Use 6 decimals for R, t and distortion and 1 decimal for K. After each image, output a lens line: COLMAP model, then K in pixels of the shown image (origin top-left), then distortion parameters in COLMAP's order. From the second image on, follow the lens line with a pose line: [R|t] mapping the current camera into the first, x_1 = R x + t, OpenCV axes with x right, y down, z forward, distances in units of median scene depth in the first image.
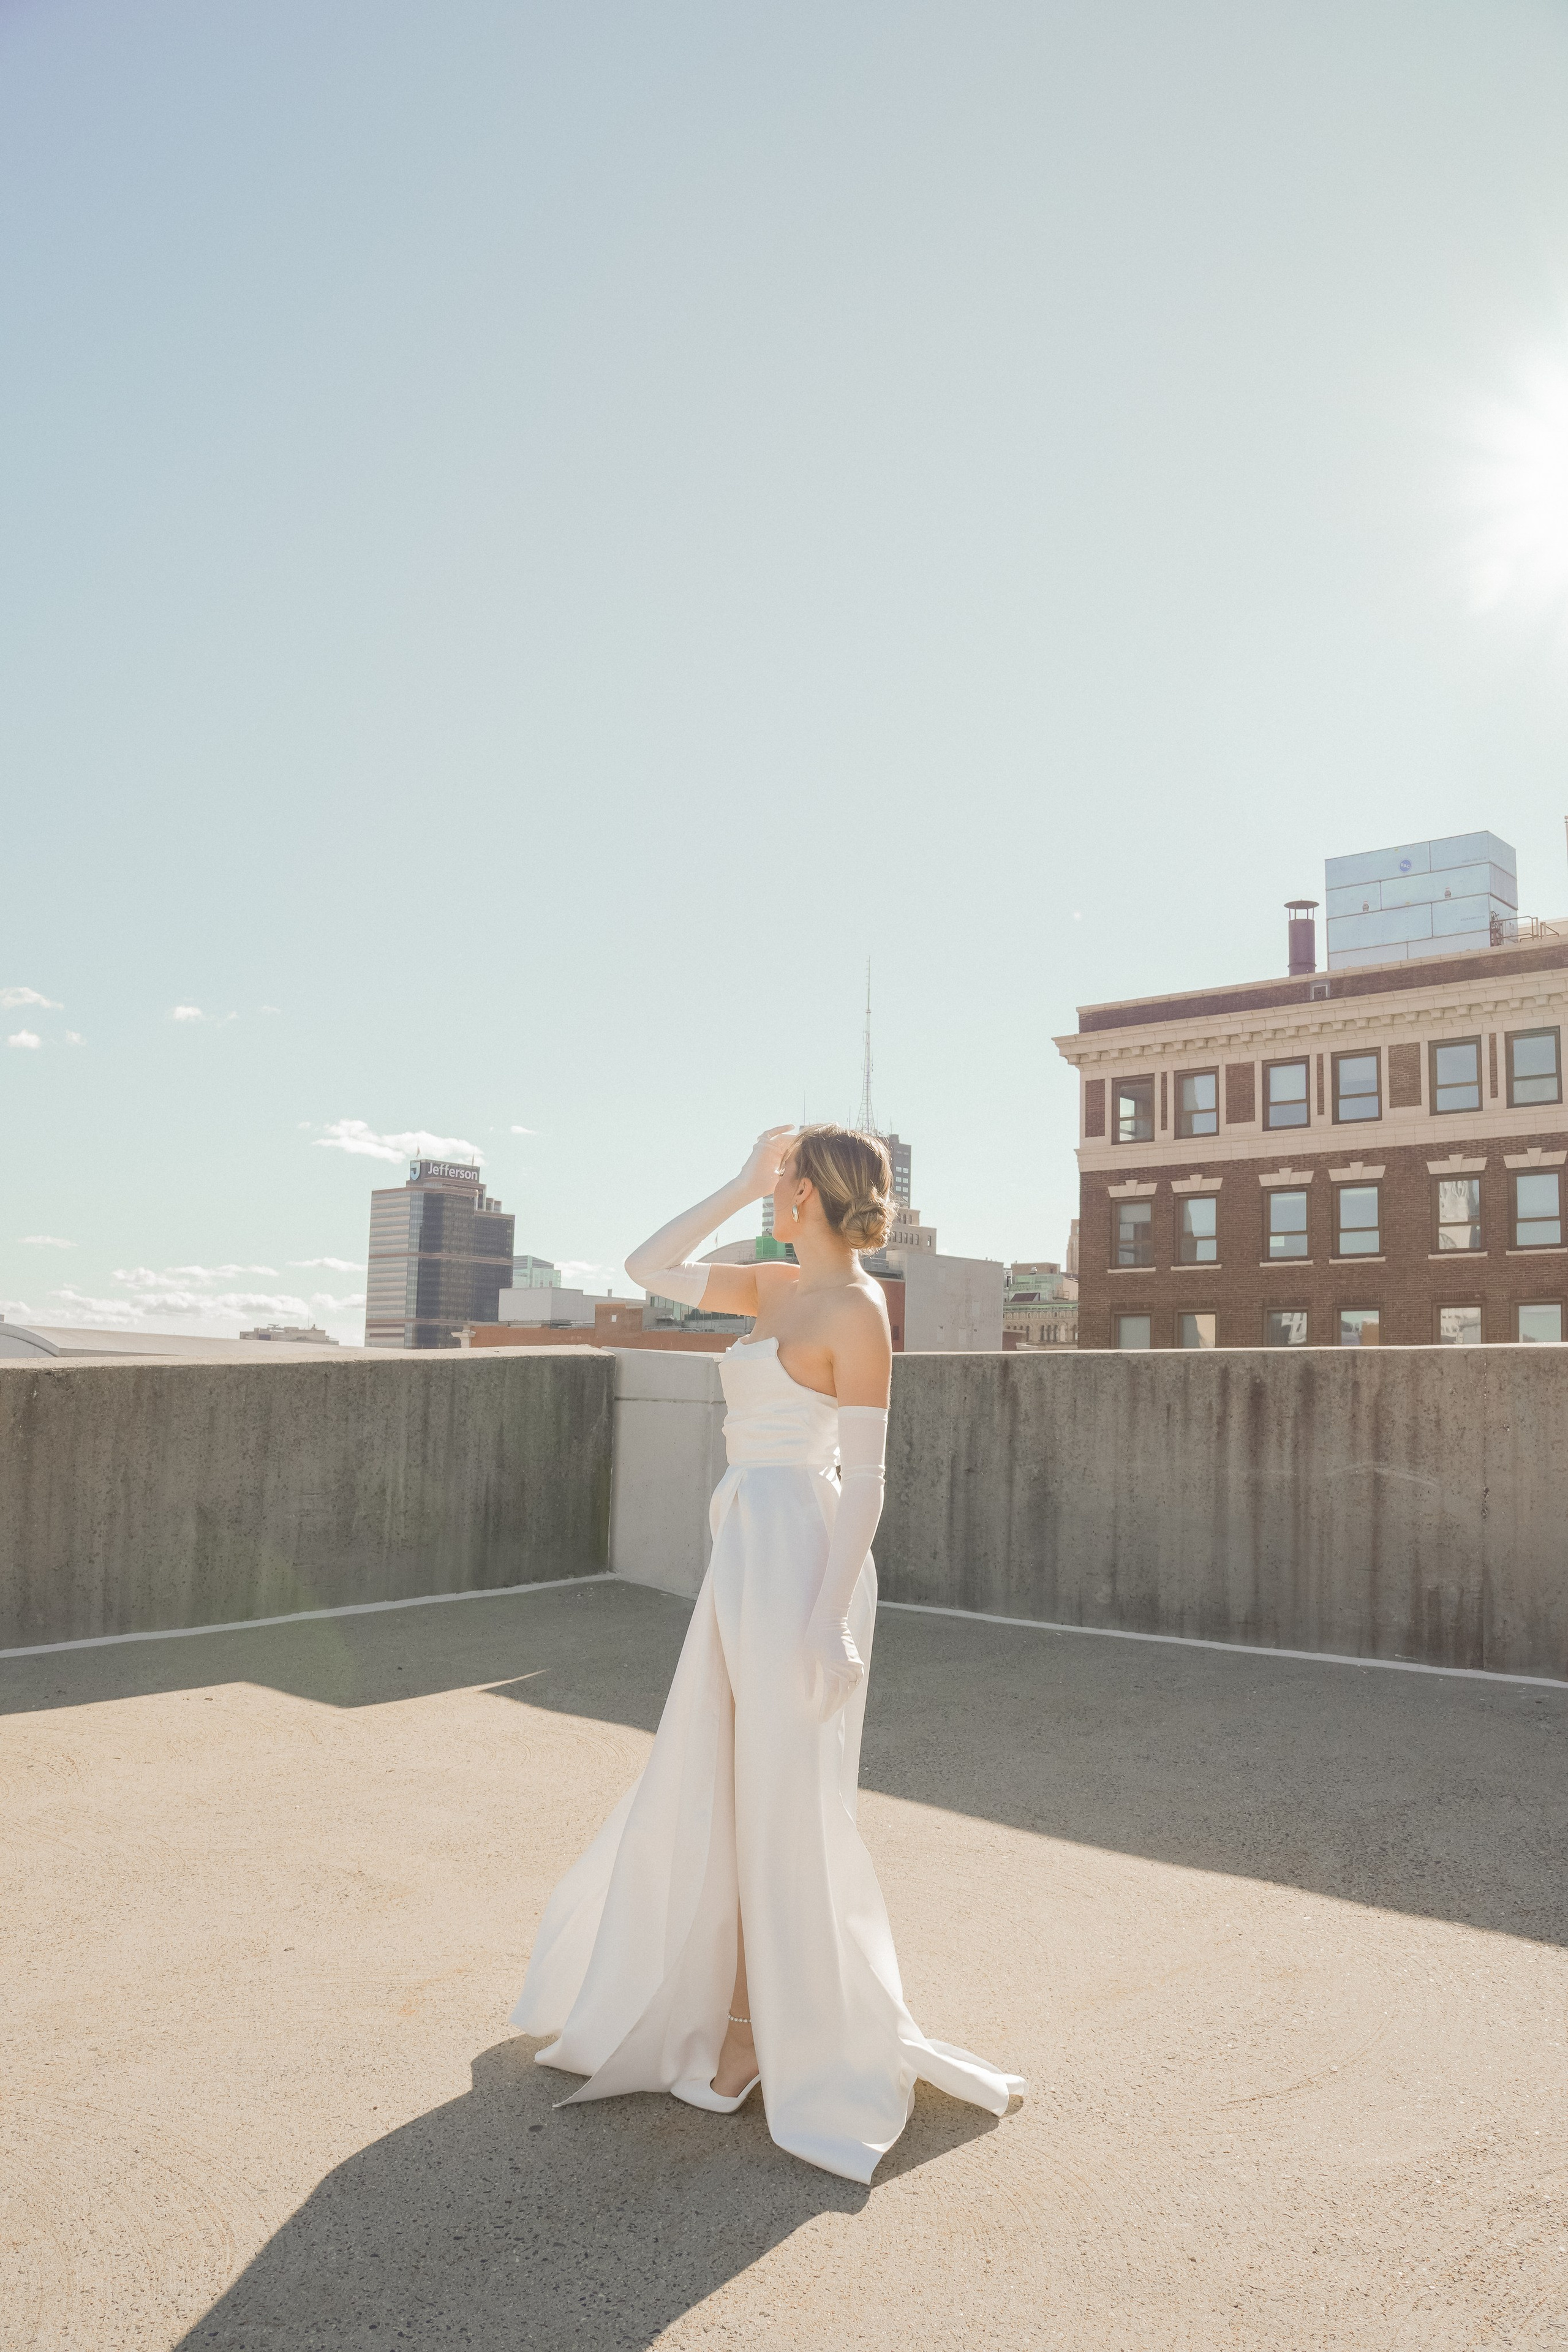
lens RADIAL K [[1961.6, 0, 784.0], [0, 1961.6, 1176.0], [0, 0, 1]] dist [-0.190063, 0.113889]
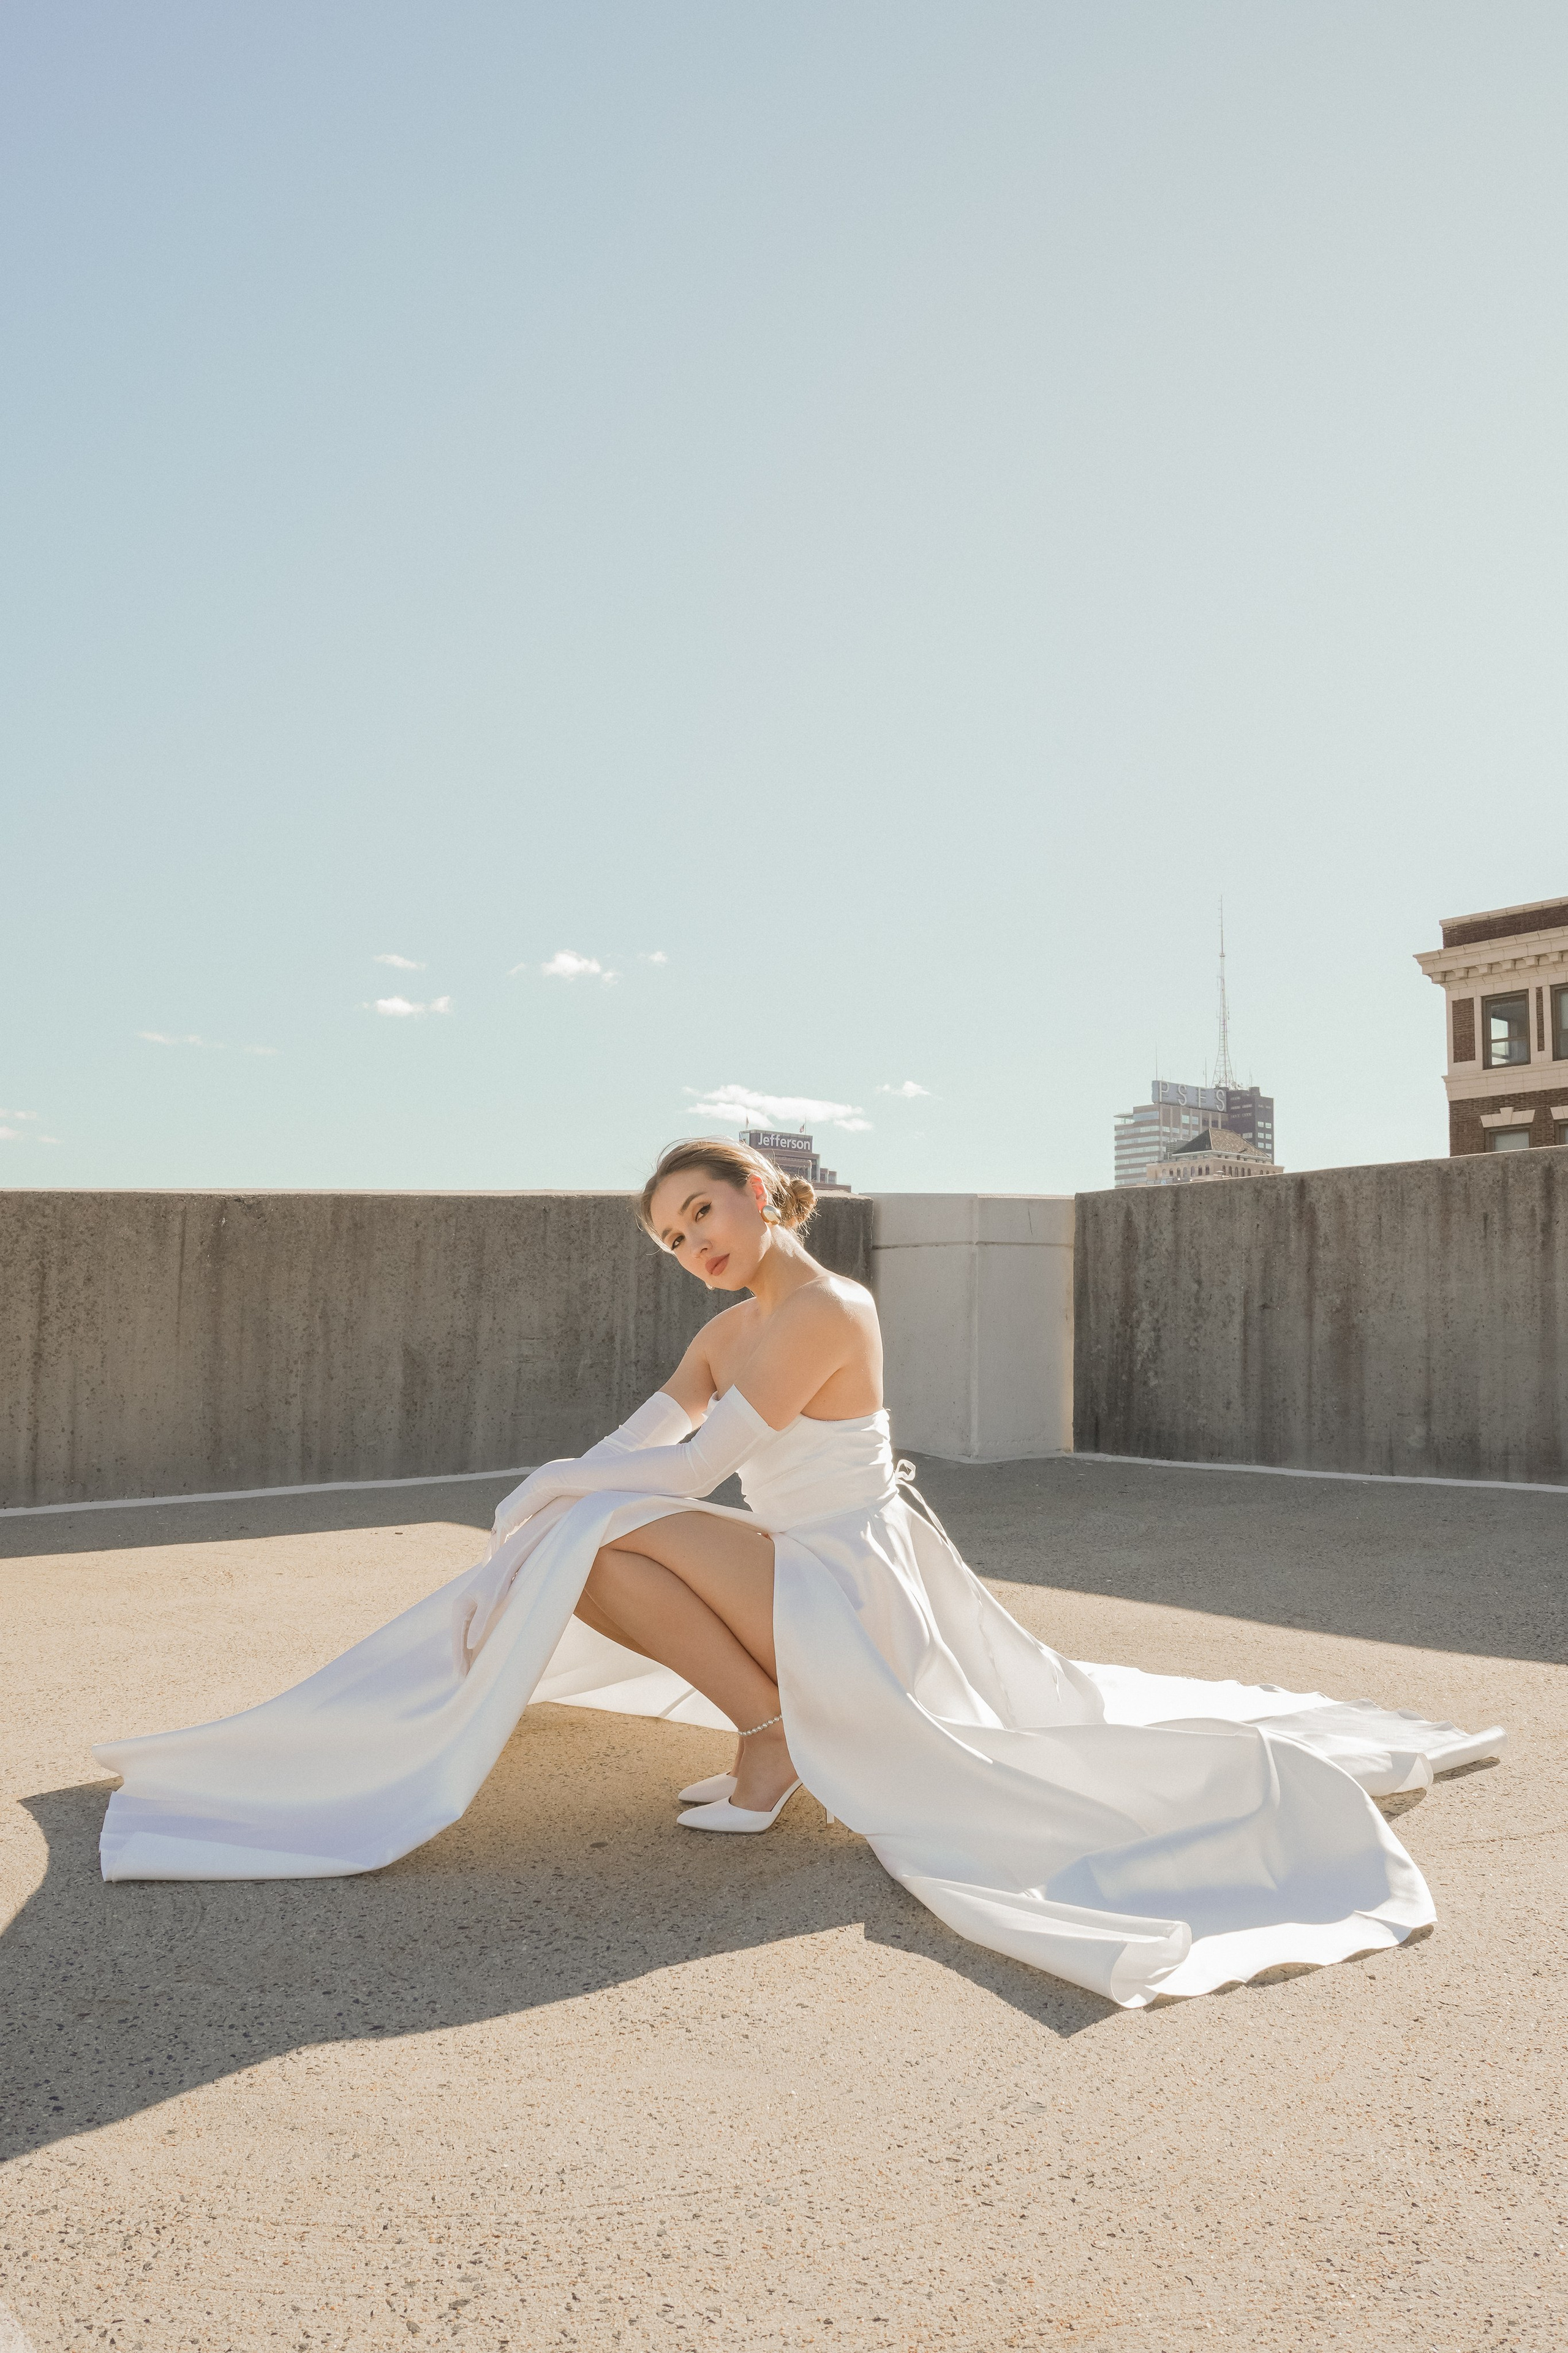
lens RADIAL K [[2085.5, 0, 786.7], [0, 2085.5, 1182.4], [0, 0, 1]] dist [-0.191246, 0.117746]
pose [[0.985430, -0.027029, -0.167922, 0.006963], [0.030113, 0.999421, 0.015846, 0.012651], [0.167396, -0.020671, 0.985673, 0.007762]]
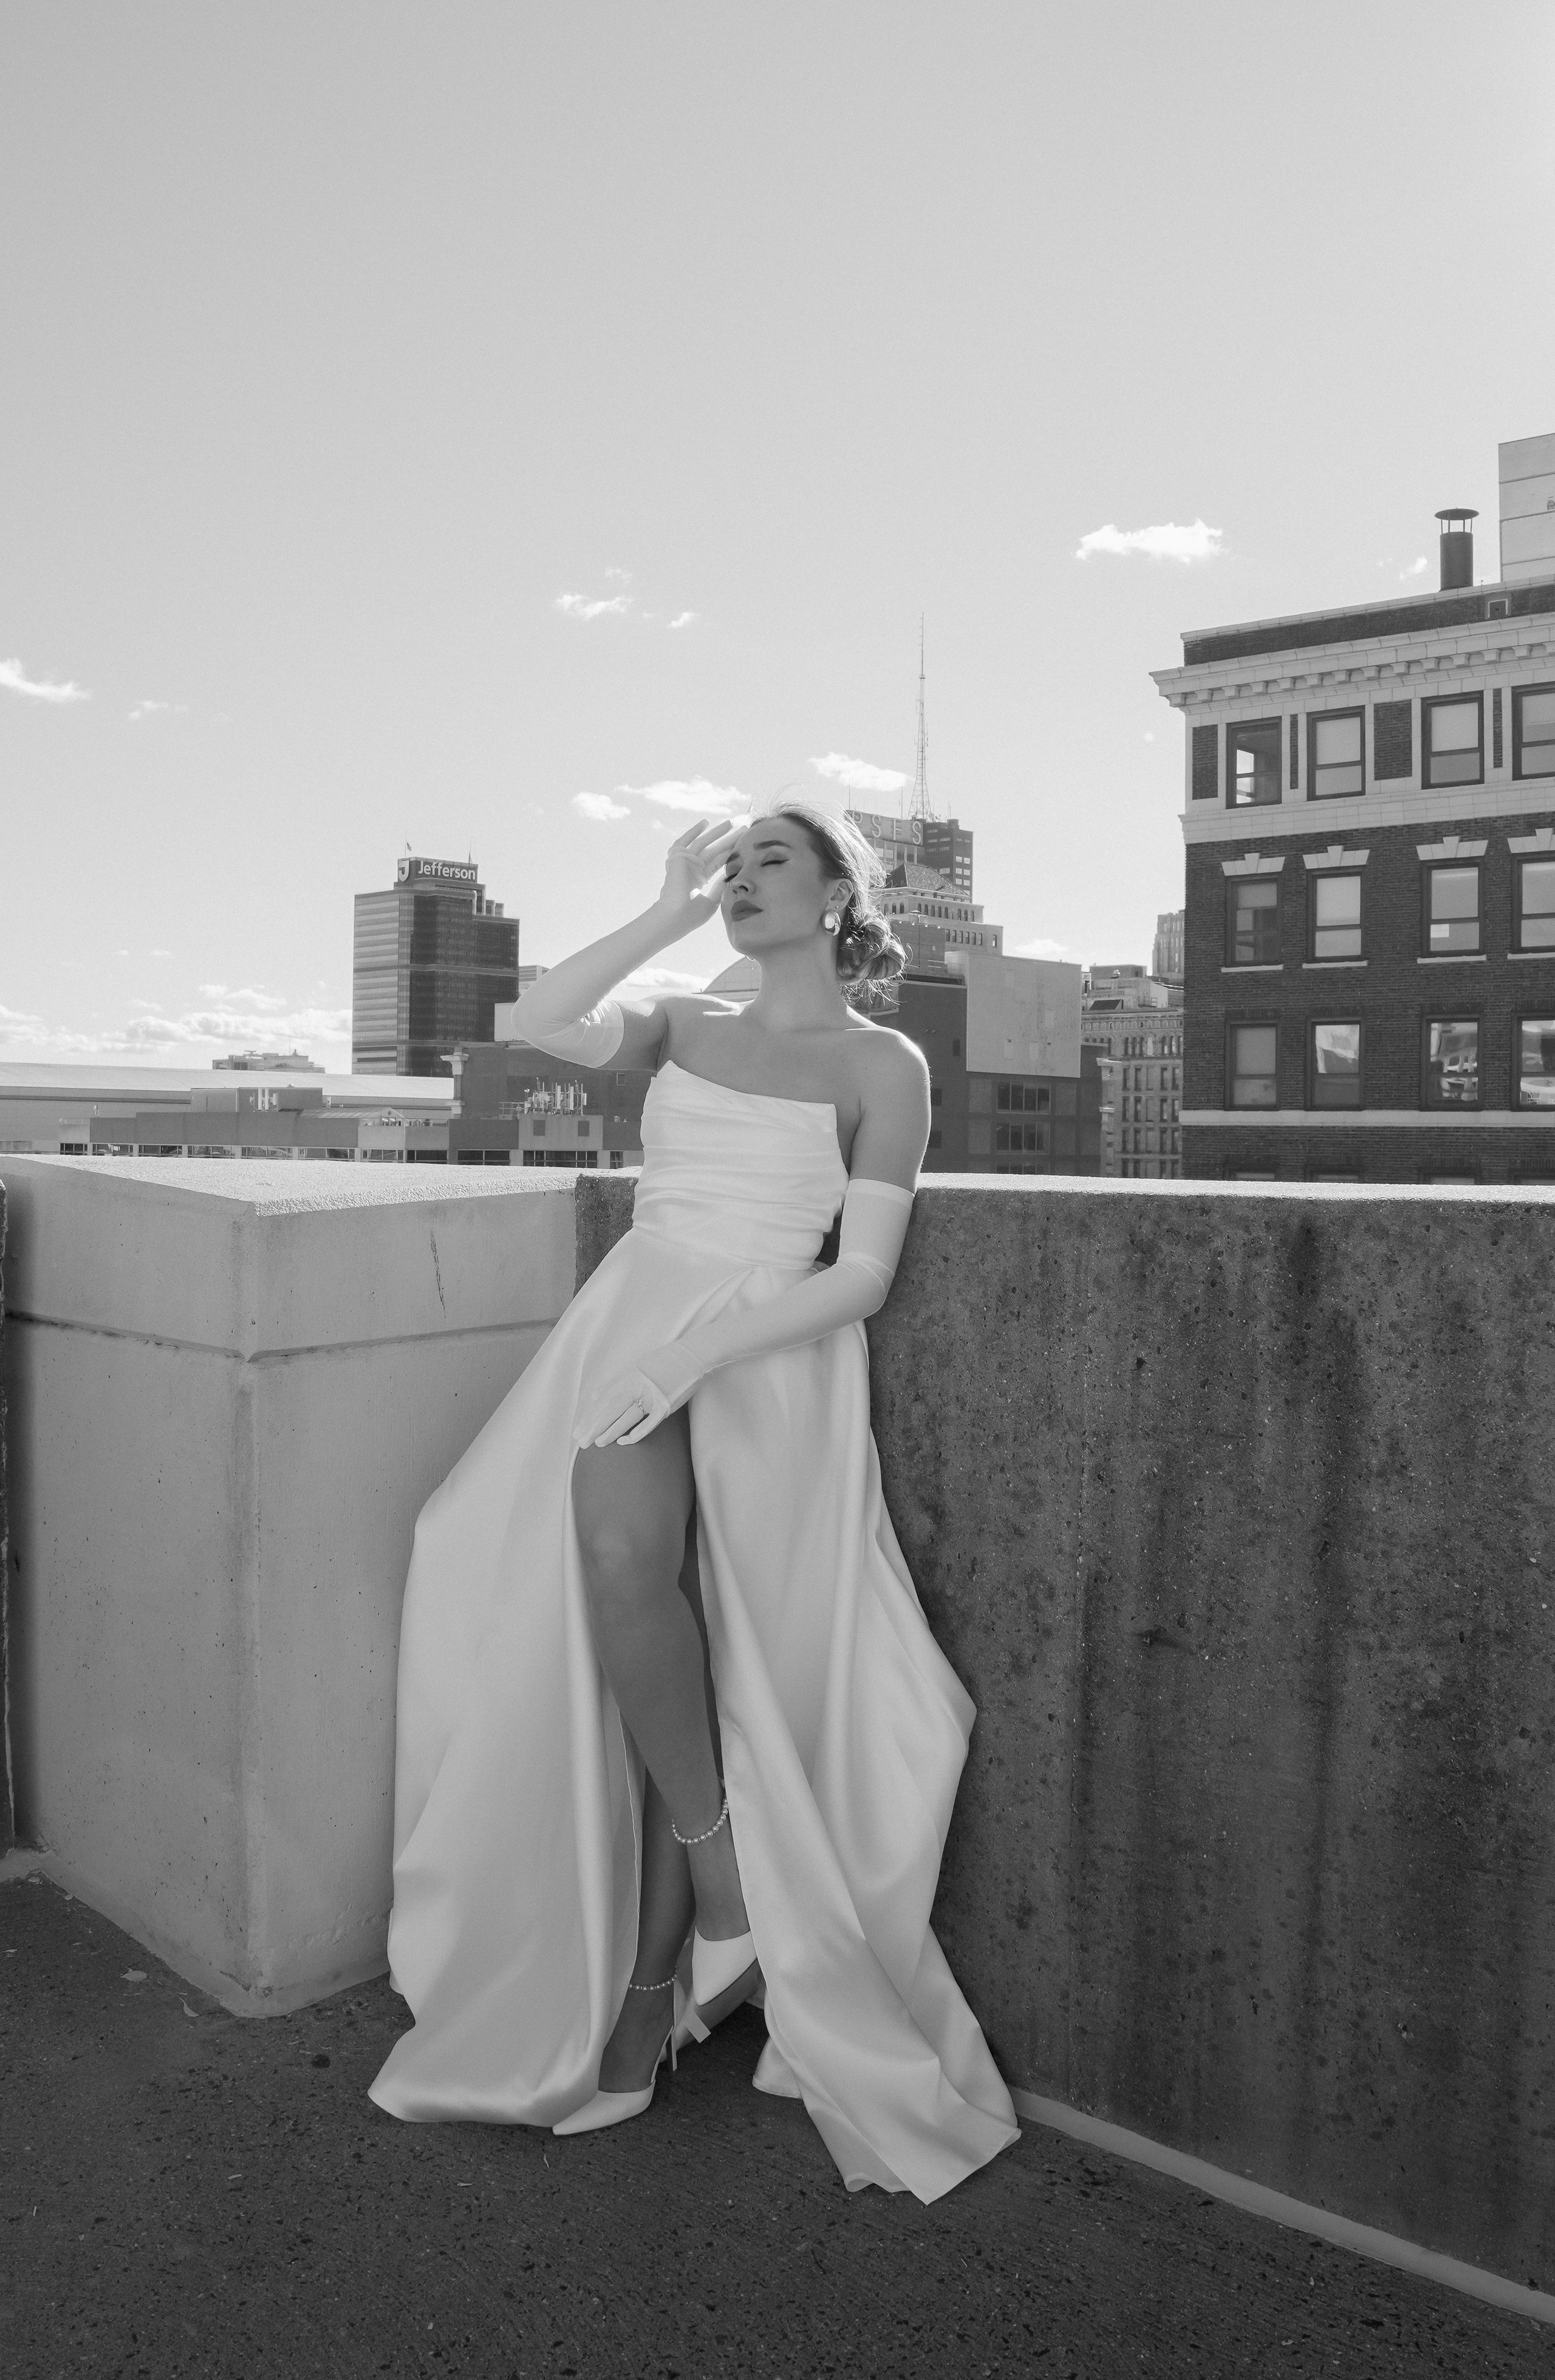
lens RADIAL K [[2205.4, 0, 839.9], [0, 2205.4, 1160.2], [0, 0, 1]] dist [-0.184629, 0.004219]
pose [[0.999901, -0.013774, 0.002783, 0.009015], [0.013293, 0.991378, 0.130356, 0.008266], [-0.004554, -0.130307, 0.991463, 0.123138]]
